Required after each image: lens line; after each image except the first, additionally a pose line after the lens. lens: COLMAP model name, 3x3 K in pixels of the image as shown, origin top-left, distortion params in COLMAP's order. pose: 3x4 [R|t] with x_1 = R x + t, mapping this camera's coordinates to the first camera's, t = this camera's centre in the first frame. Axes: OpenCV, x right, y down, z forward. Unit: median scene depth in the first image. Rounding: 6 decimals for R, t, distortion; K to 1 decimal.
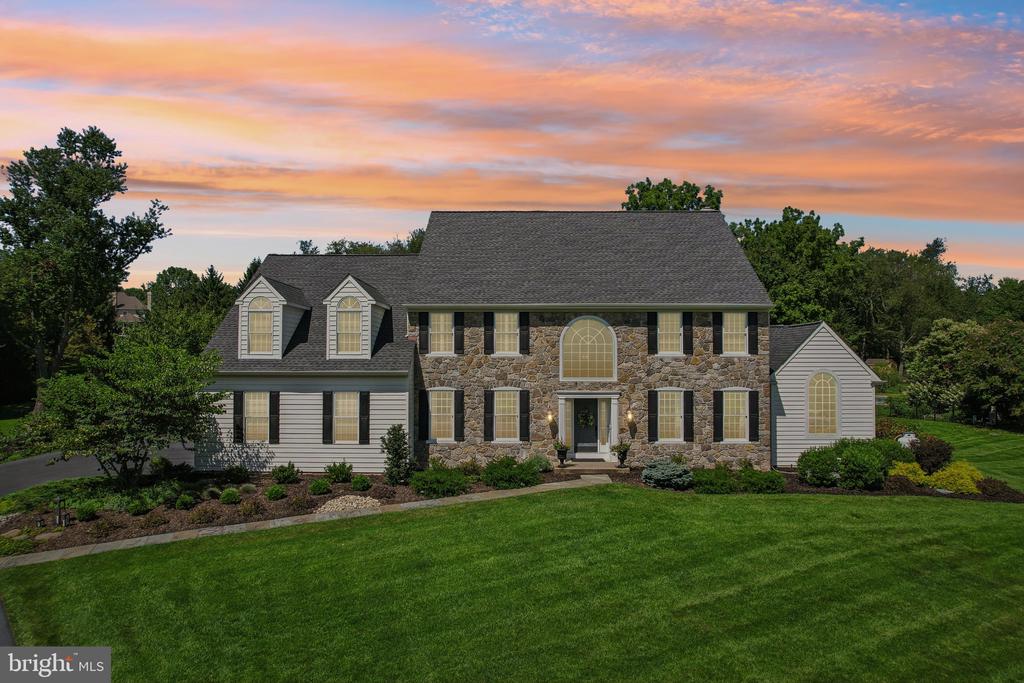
lens RADIAL K [[644.4, 0, 512.0], [0, 644.4, 341.5], [0, 0, 1]] dist [-0.000765, -0.000620]
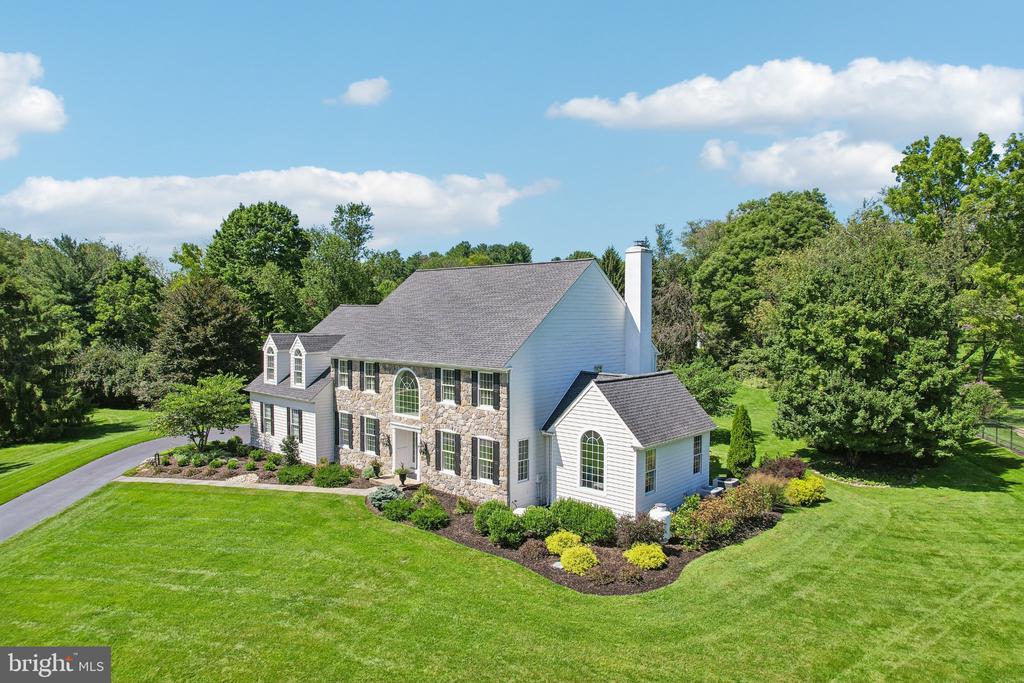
lens RADIAL K [[644.4, 0, 512.0], [0, 644.4, 341.5], [0, 0, 1]] dist [-0.000765, -0.000620]
pose [[0.751332, 0.029651, -0.659258, 1.145088], [0.010152, 0.998353, 0.056473, -0.165672], [0.659847, -0.049123, 0.749793, 0.163584]]
